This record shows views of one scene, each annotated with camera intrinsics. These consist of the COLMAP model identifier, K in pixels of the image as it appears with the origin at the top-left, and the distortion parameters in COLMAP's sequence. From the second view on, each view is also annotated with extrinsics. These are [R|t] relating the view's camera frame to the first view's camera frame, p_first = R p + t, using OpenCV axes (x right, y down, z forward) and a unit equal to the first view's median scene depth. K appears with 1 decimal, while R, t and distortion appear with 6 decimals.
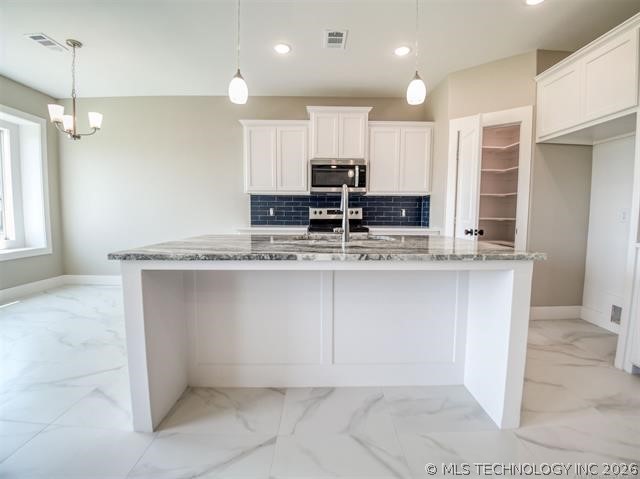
lens RADIAL K [[277.5, 0, 322.1], [0, 277.5, 236.5], [0, 0, 1]] dist [-0.025894, -0.006918]
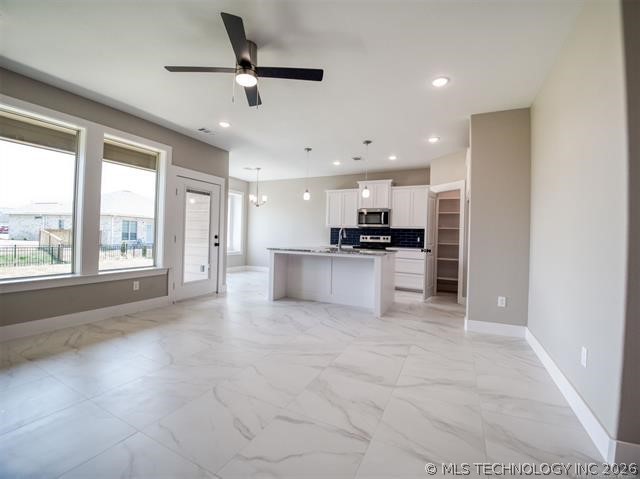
lens RADIAL K [[277.5, 0, 318.8], [0, 277.5, 237.1], [0, 0, 1]] dist [-0.025894, -0.006918]
pose [[0.892480, 0.019066, -0.450684, 0.557702], [-0.055954, 0.996069, -0.068666, 0.046533], [0.447603, 0.086501, 0.890039, -0.745558]]
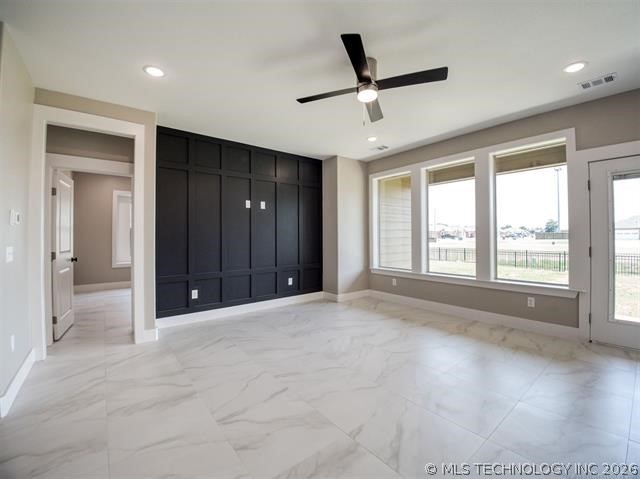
lens RADIAL K [[277.5, 0, 326.2], [0, 277.5, 234.1], [0, 0, 1]] dist [-0.025894, -0.006918]
pose [[-0.776139, -0.005927, -0.630535, 0.606439], [-0.047782, 0.997634, 0.049439, -0.051689], [0.628749, 0.068500, -0.774585, 0.203386]]
